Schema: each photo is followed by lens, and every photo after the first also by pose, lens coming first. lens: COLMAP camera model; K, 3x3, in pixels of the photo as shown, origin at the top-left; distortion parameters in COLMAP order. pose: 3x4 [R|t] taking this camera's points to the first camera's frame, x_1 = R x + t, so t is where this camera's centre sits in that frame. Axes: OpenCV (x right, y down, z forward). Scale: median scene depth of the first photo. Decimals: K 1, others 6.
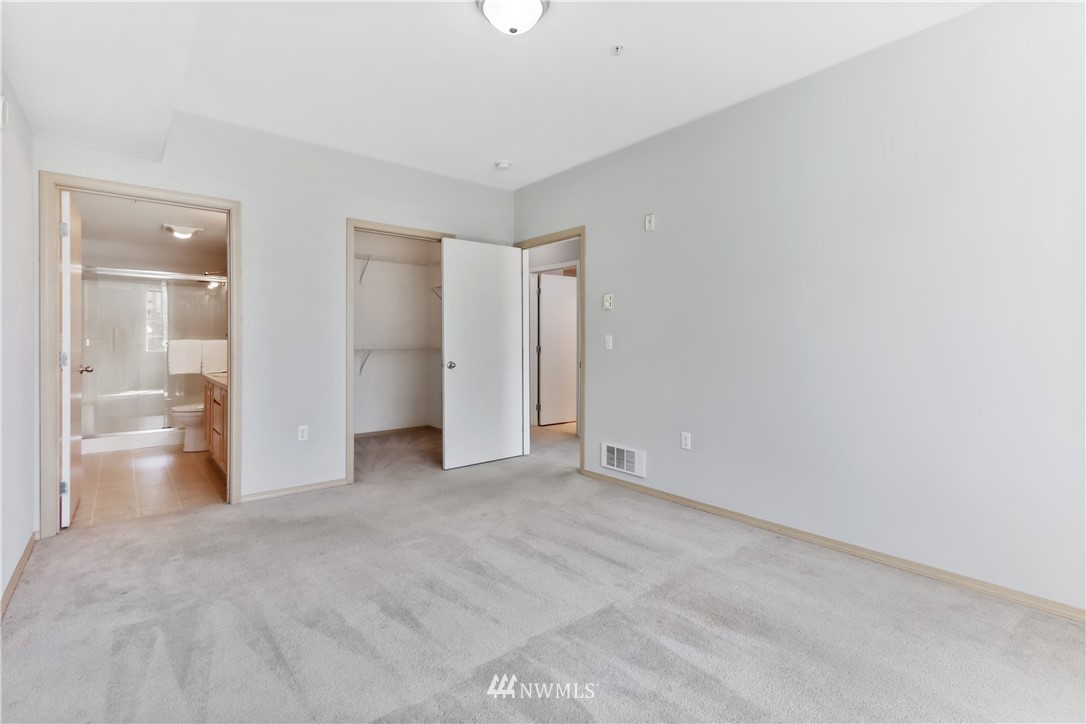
lens RADIAL K [[501.3, 0, 547.7], [0, 501.3, 349.0], [0, 0, 1]] dist [0.002526, 0.000371]
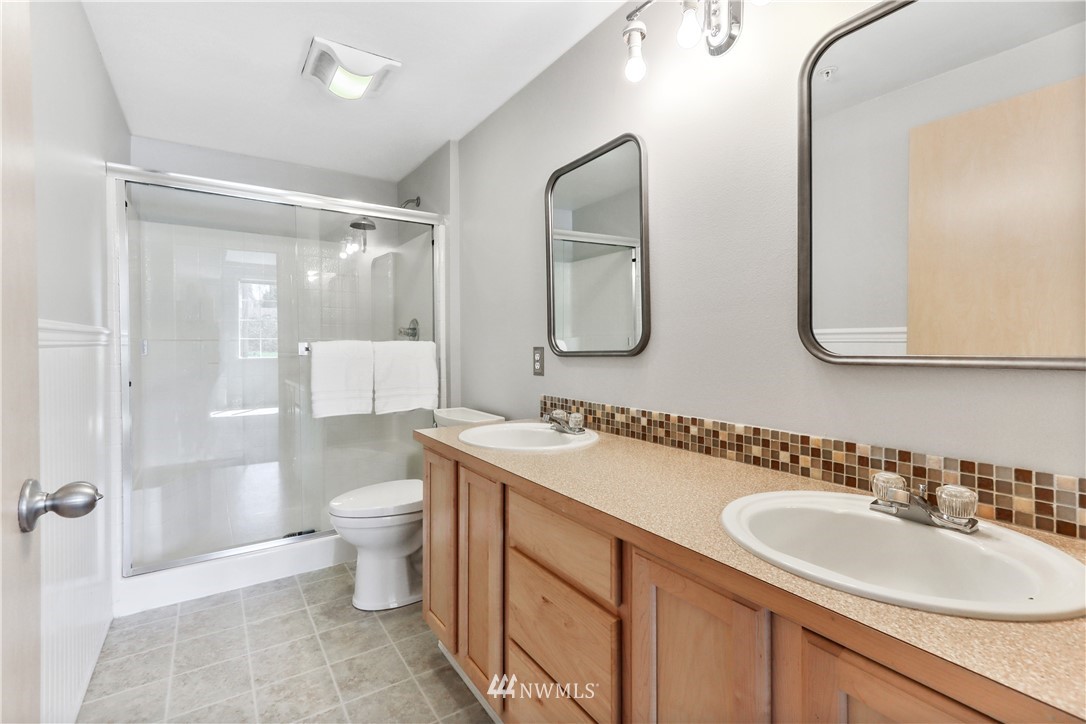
lens RADIAL K [[501.3, 0, 547.7], [0, 501.3, 349.0], [0, 0, 1]] dist [0.002526, 0.000371]
pose [[0.994865, -0.007241, -0.100952, -0.483628], [0.006959, 0.999971, -0.003148, -0.007227], [0.100972, 0.002430, 0.994886, 0.557964]]
